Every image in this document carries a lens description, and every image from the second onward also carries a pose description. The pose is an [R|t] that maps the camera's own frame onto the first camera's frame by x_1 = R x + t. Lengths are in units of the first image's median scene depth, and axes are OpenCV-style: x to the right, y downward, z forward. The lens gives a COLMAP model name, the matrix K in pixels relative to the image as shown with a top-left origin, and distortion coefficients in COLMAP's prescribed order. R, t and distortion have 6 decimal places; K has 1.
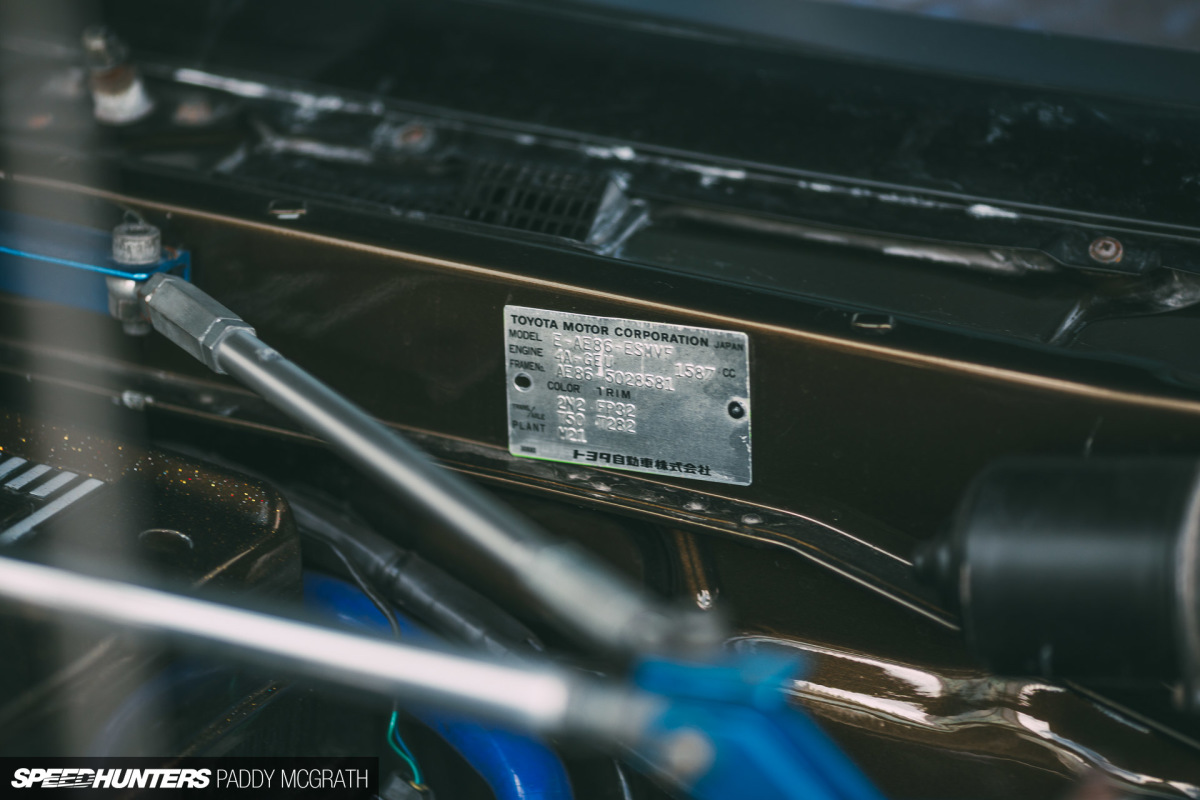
lens RADIAL K [[4722.0, 0, 595.7], [0, 4722.0, 403.6], [0, 0, 1]] dist [1.372801, 0.000000]
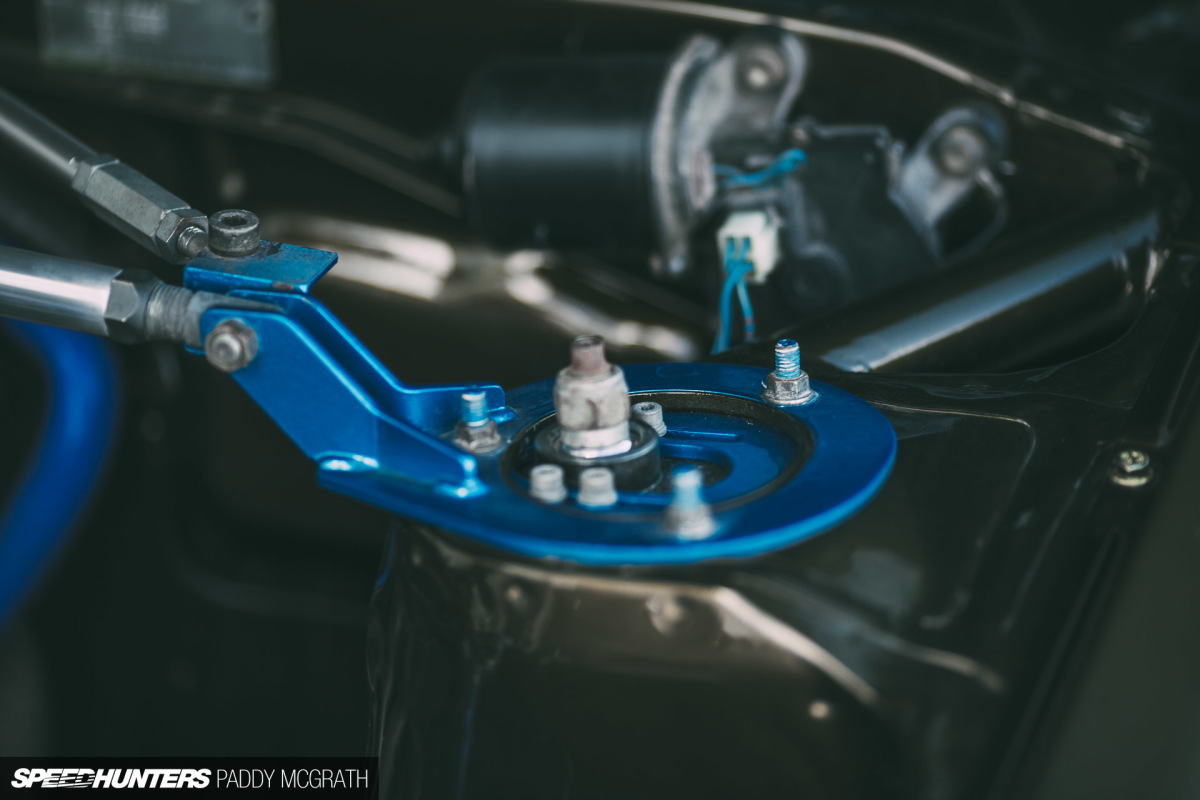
lens RADIAL K [[4722.0, 0, 598.2], [0, 4722.0, 400.3], [0, 0, 1]] dist [1.372801, 0.000000]
pose [[0.994604, -0.013485, 0.102867, -0.006459], [0.003906, 0.995681, 0.092760, -0.011944], [-0.103673, -0.091857, 0.990361, -0.100381]]
